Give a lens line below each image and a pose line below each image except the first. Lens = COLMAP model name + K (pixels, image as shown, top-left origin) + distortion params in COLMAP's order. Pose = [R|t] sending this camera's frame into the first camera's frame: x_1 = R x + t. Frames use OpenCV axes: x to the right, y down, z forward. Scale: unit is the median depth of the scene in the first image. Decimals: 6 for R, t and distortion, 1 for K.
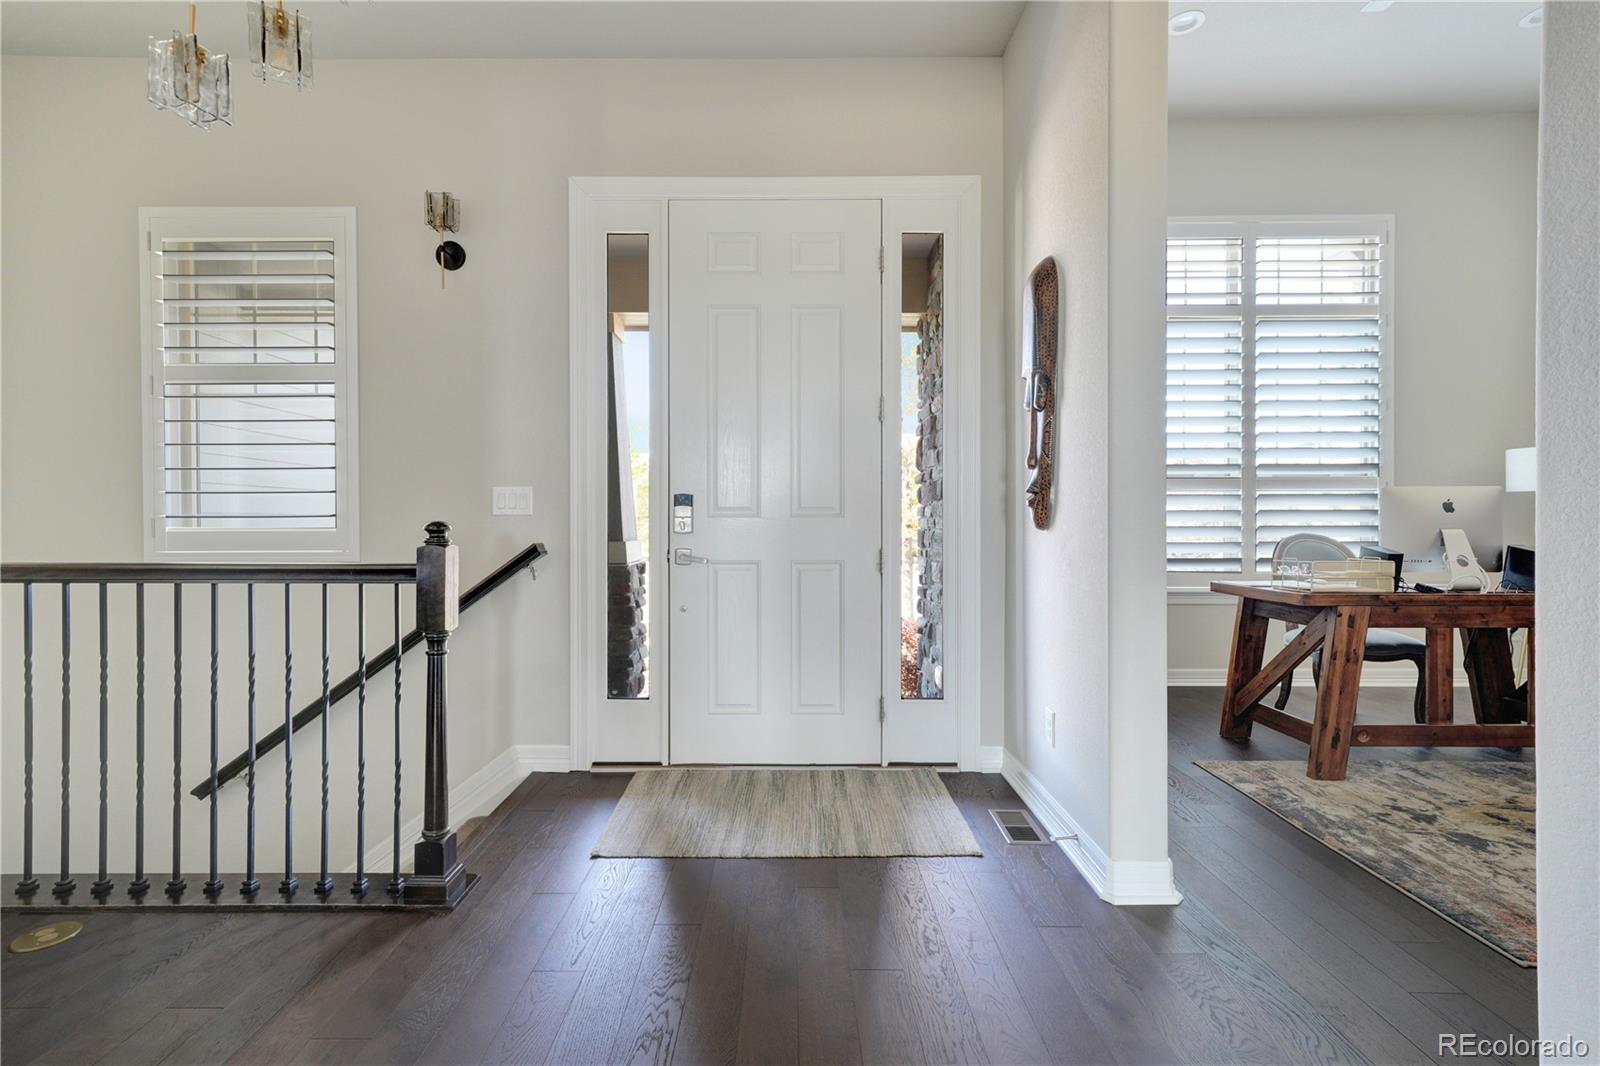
lens RADIAL K [[717.2, 0, 804.4], [0, 717.2, 525.2], [0, 0, 1]] dist [0.009466, 0.000608]
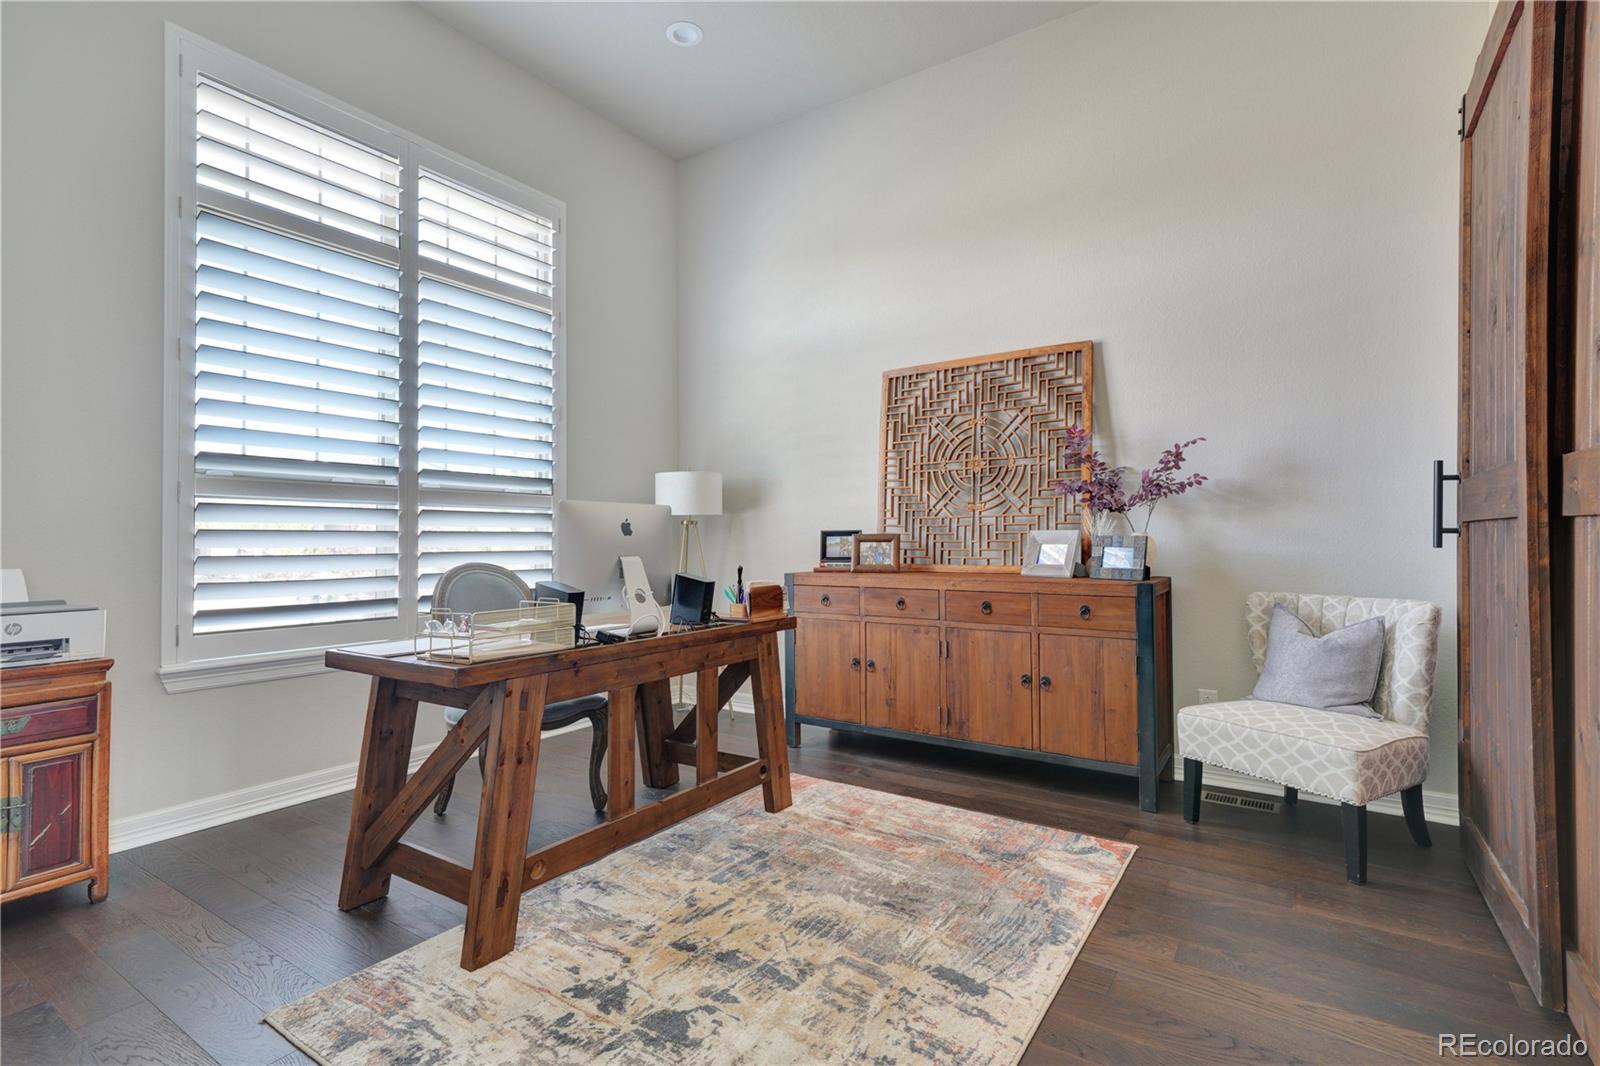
lens RADIAL K [[766.5, 0, 786.2], [0, 766.5, 527.2], [0, 0, 1]] dist [0.011575, 0.000214]
pose [[0.562336, 0.016518, 0.826744, 0.226390], [0.006838, 0.999673, -0.024624, -0.003809], [-0.826881, 0.019500, 0.562039, 0.295334]]
